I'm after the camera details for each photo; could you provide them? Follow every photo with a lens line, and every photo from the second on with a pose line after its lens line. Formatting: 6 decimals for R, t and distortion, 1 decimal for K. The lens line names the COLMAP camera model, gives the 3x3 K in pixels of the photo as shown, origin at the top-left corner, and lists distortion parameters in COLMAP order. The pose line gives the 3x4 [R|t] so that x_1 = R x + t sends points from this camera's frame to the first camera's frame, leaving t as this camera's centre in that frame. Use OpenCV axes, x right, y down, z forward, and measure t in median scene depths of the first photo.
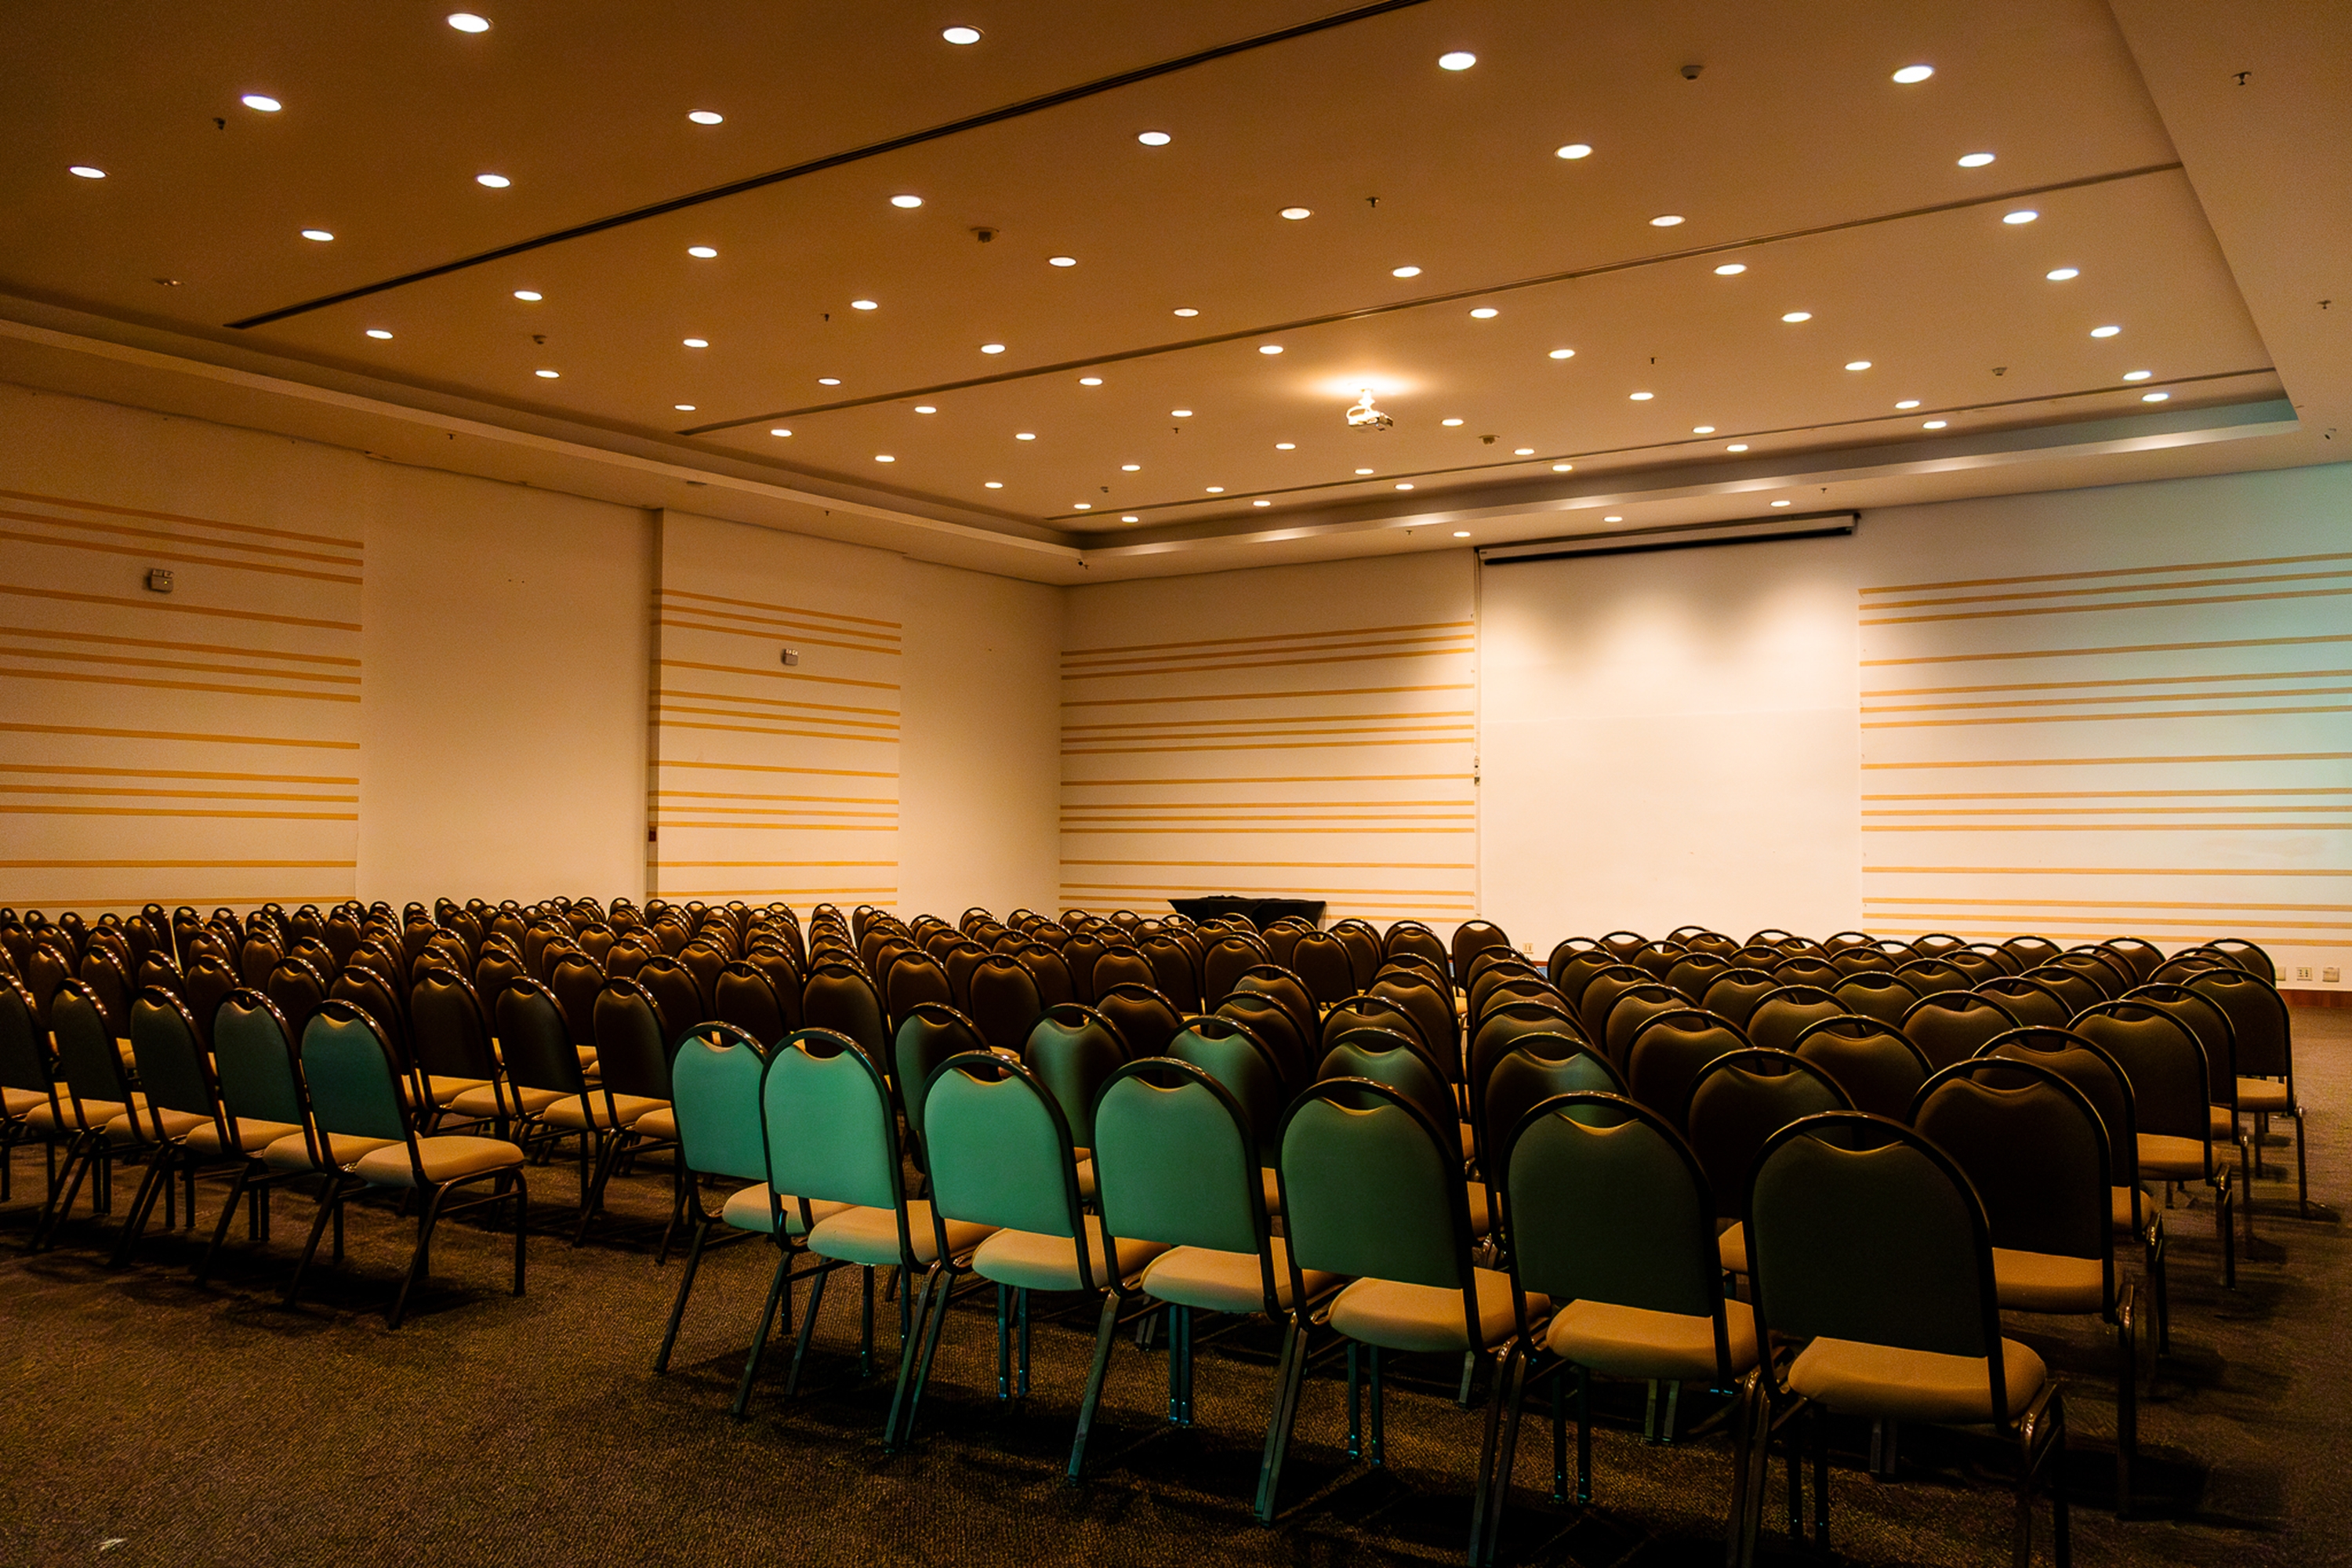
lens RADIAL K [[1913.9, 0, 1177.7], [0, 1913.9, 786.3], [0, 0, 1]] dist [0.008432, 0.003705]
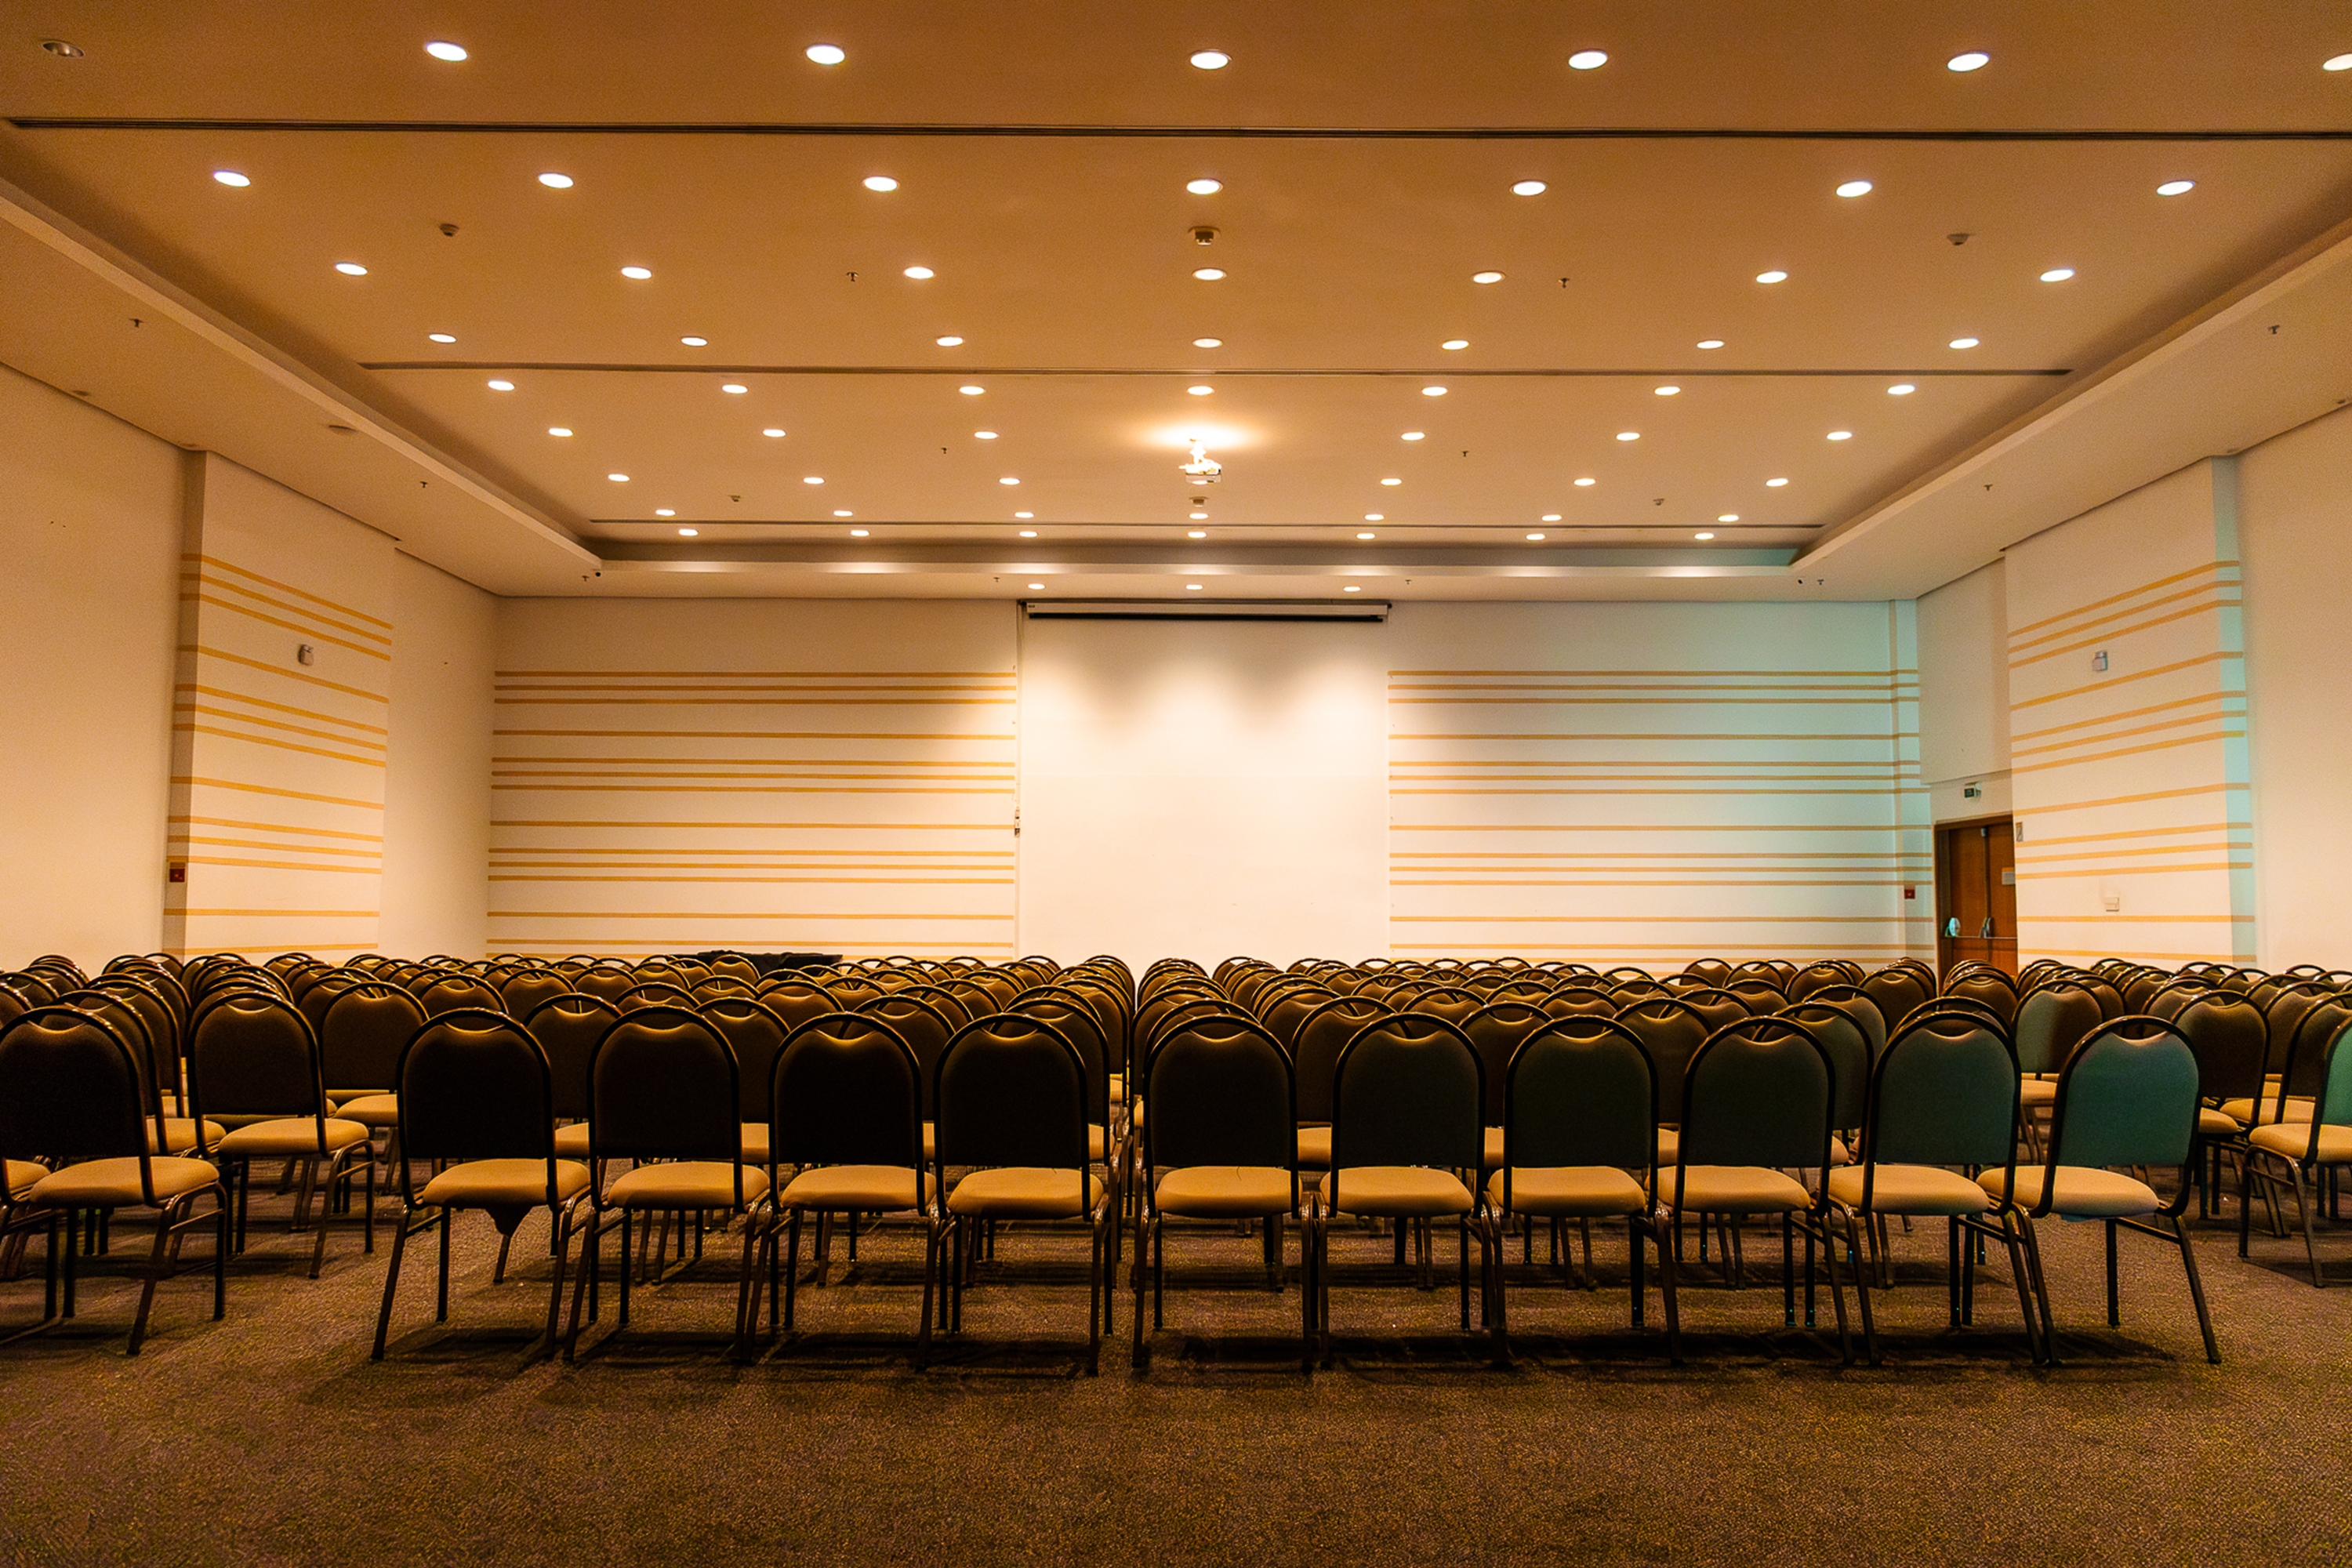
lens RADIAL K [[1913.9, 0, 1174.0], [0, 1913.9, 782.8], [0, 0, 1]] dist [0.008432, 0.003705]
pose [[0.823138, 0.040986, 0.566360, -0.380413], [-0.021202, 0.998915, -0.041474, 0.012502], [-0.567445, 0.022130, 0.823114, 0.142333]]
